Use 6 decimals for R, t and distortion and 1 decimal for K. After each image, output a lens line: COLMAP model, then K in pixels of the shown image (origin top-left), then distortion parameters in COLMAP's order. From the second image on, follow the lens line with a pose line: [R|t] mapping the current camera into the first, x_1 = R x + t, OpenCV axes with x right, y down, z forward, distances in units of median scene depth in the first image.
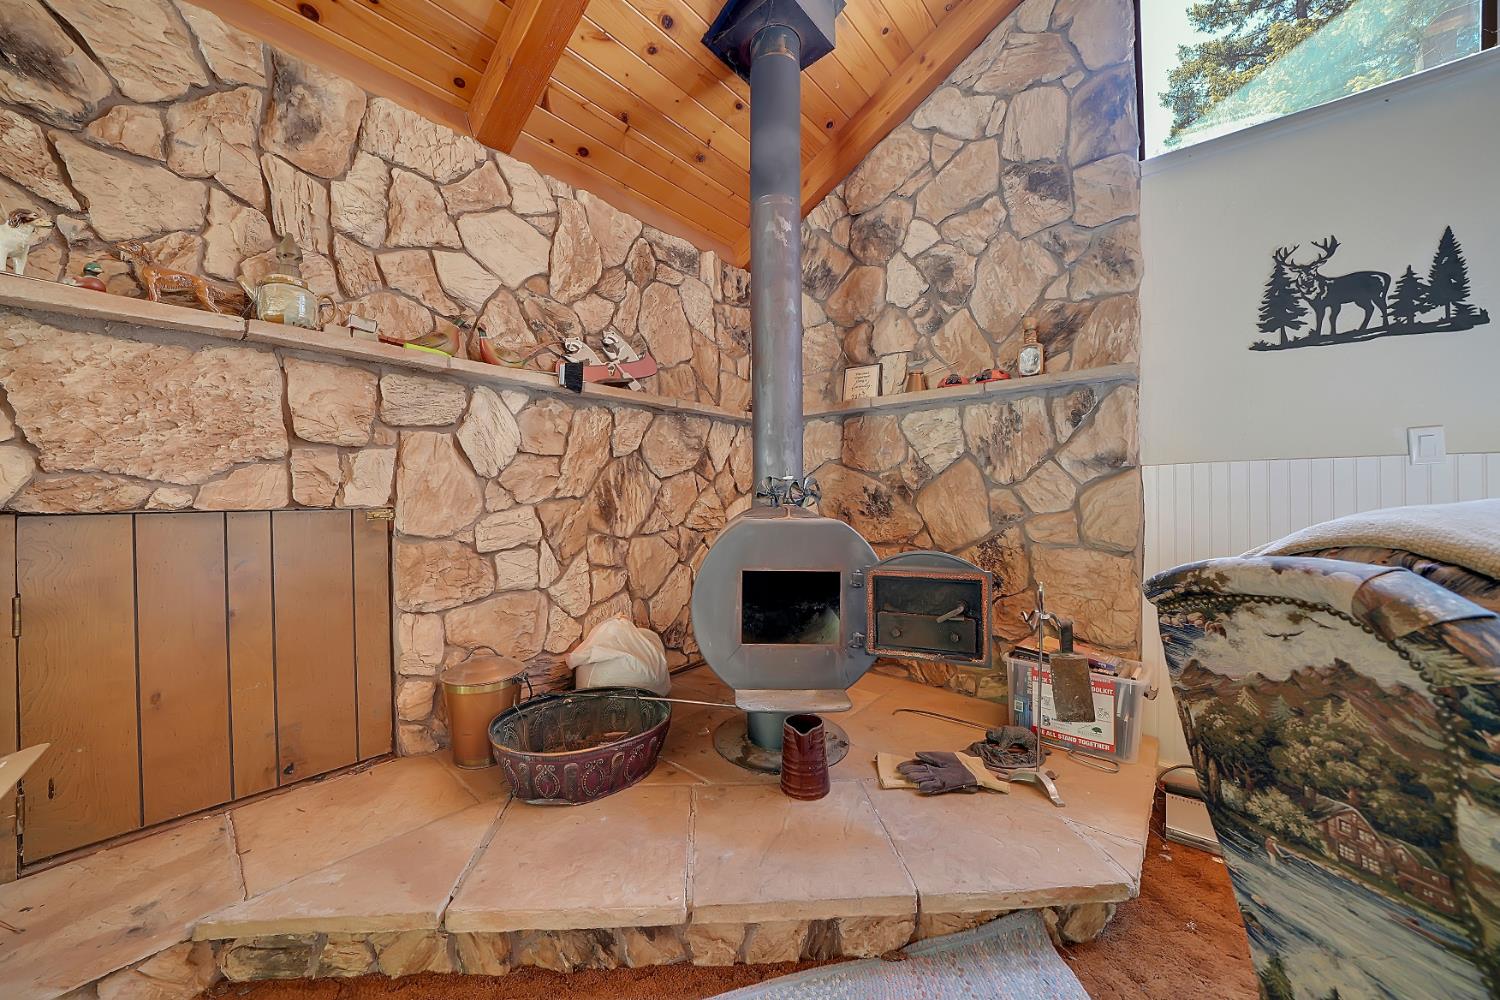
lens RADIAL K [[526.2, 0, 741.7], [0, 526.2, 494.6], [0, 0, 1]] dist [-0.016567, 0.000297]
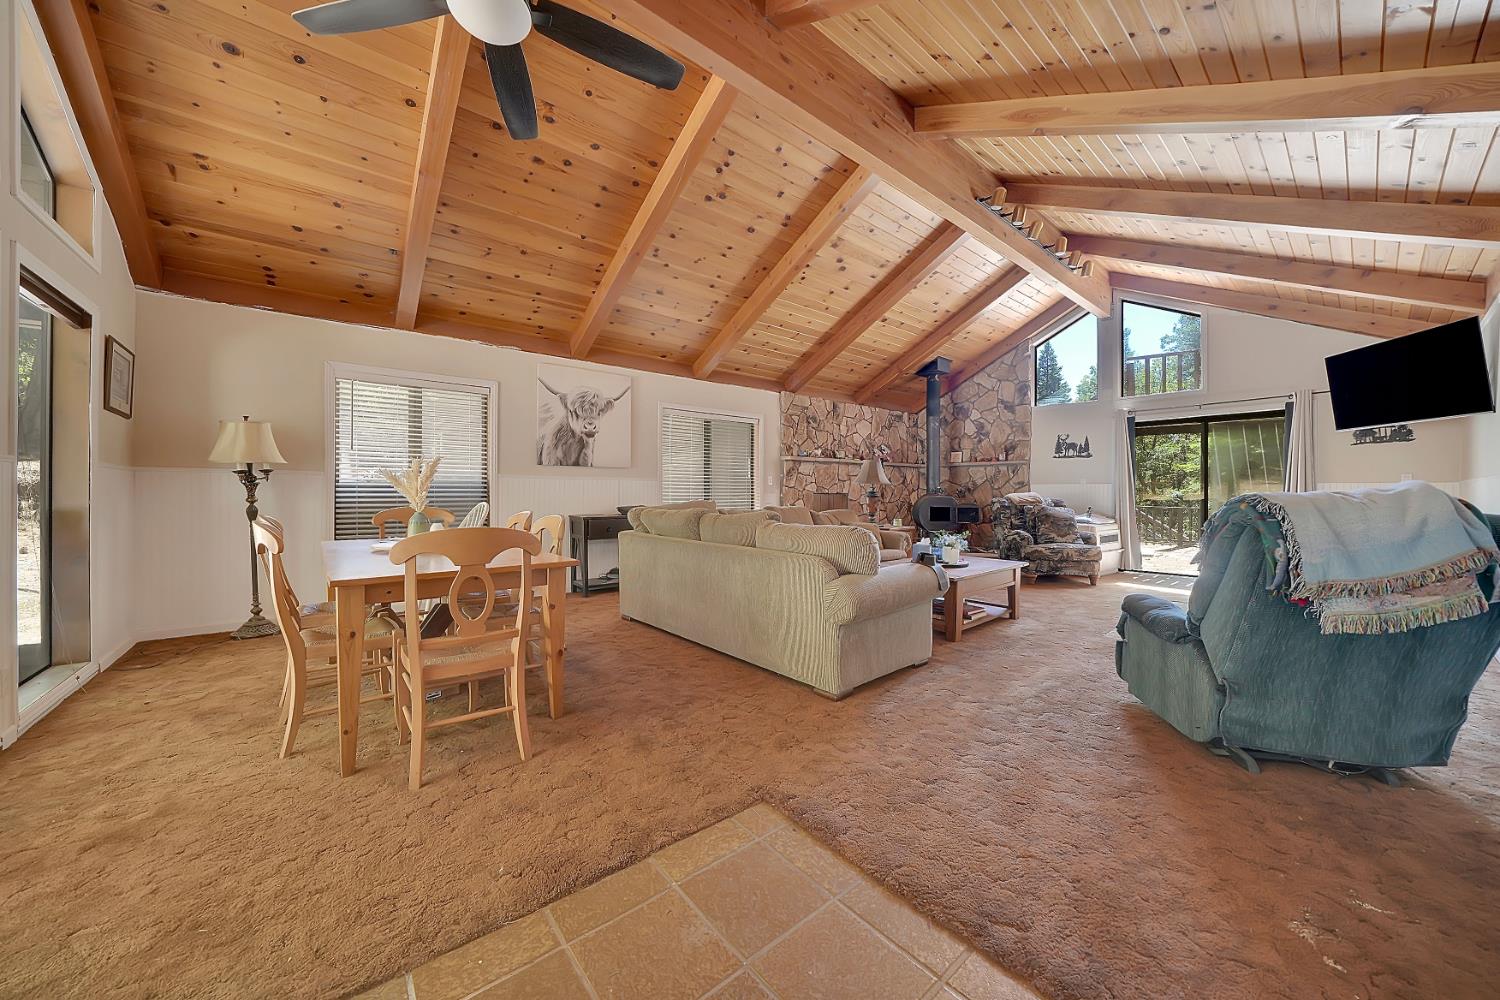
lens RADIAL K [[526.2, 0, 744.5], [0, 526.2, 495.5], [0, 0, 1]] dist [-0.016567, 0.000297]
pose [[0.986357, 0.007969, -0.164426, -0.680262], [-0.005868, 0.999895, 0.013259, -0.012152], [0.164514, -0.012113, 0.986300, -3.109287]]
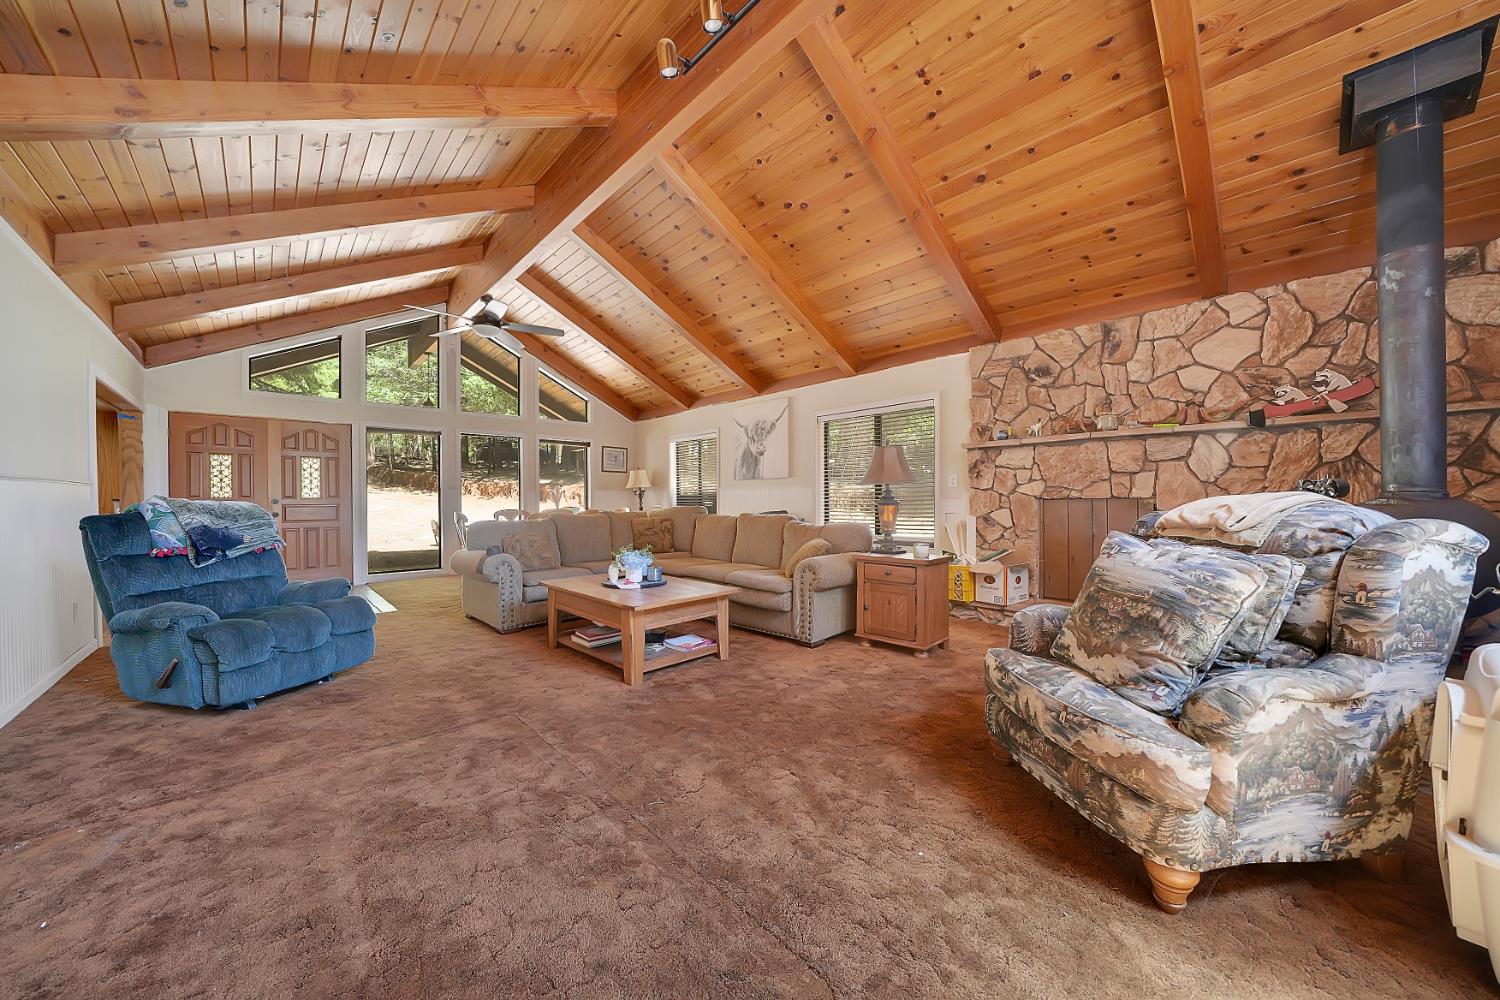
lens RADIAL K [[526.2, 0, 742.7], [0, 526.2, 500.6], [0, 0, 1]] dist [-0.016567, 0.000297]
pose [[-0.100104, 0.009828, -0.994928, 1.430111], [0.015904, 0.999839, 0.008276, -0.008475], [0.994850, -0.014995, -0.100244, -0.432751]]
